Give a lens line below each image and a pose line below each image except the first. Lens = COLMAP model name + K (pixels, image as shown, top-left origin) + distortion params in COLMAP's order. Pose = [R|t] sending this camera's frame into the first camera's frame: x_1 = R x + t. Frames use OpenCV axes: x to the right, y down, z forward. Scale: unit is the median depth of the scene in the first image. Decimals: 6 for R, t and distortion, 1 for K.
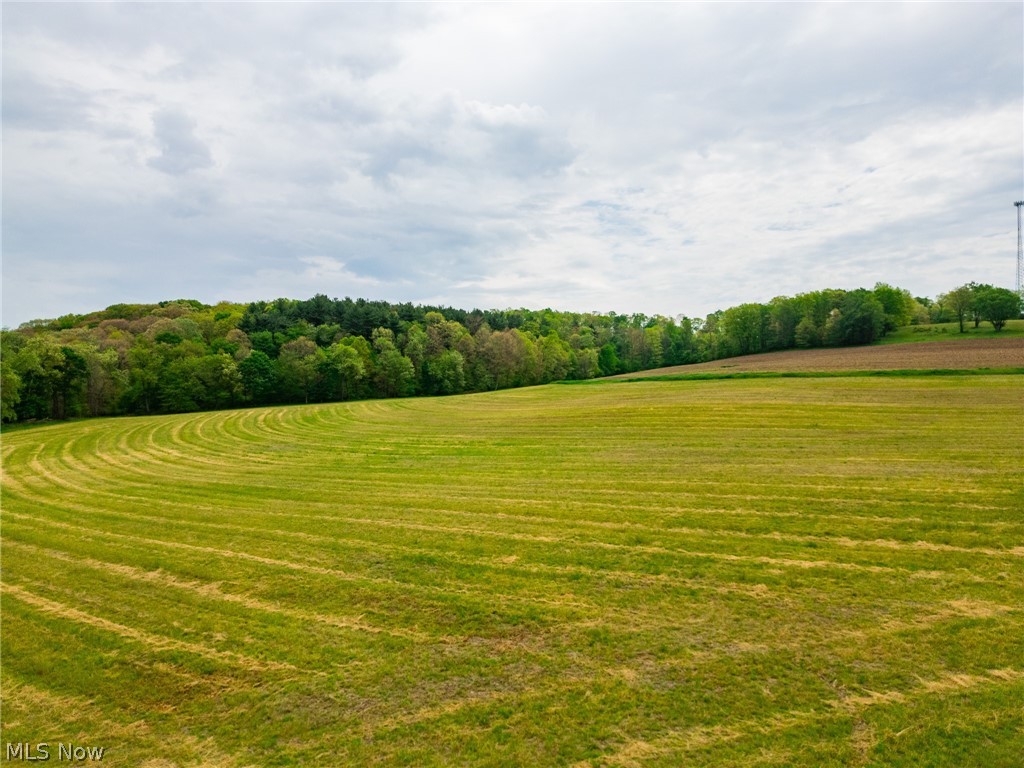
lens RADIAL K [[712.1, 0, 511.0], [0, 712.1, 388.5], [0, 0, 1]] dist [0.065478, -0.058670]
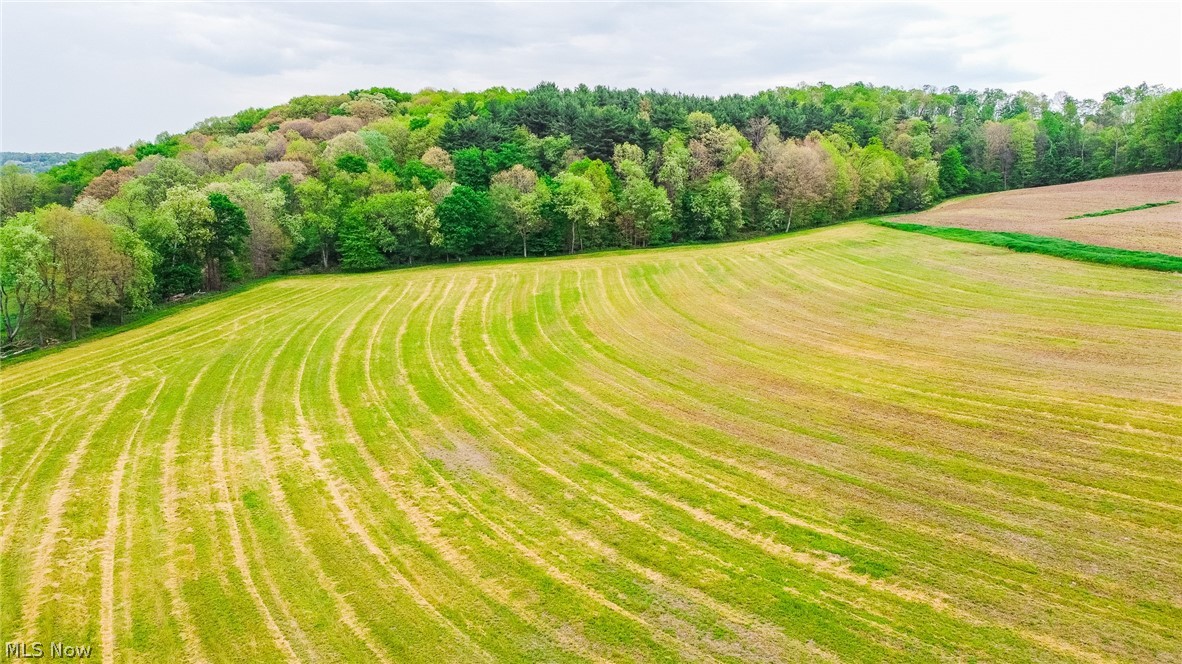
lens RADIAL K [[893.5, 0, 592.2], [0, 893.5, 326.9], [0, 0, 1]] dist [-0.000204, -0.004484]
pose [[0.977235, 0.046349, -0.207035, -0.019847], [-0.009143, 0.984139, 0.177164, -0.052986], [0.211963, -0.171238, 0.962159, 0.094335]]
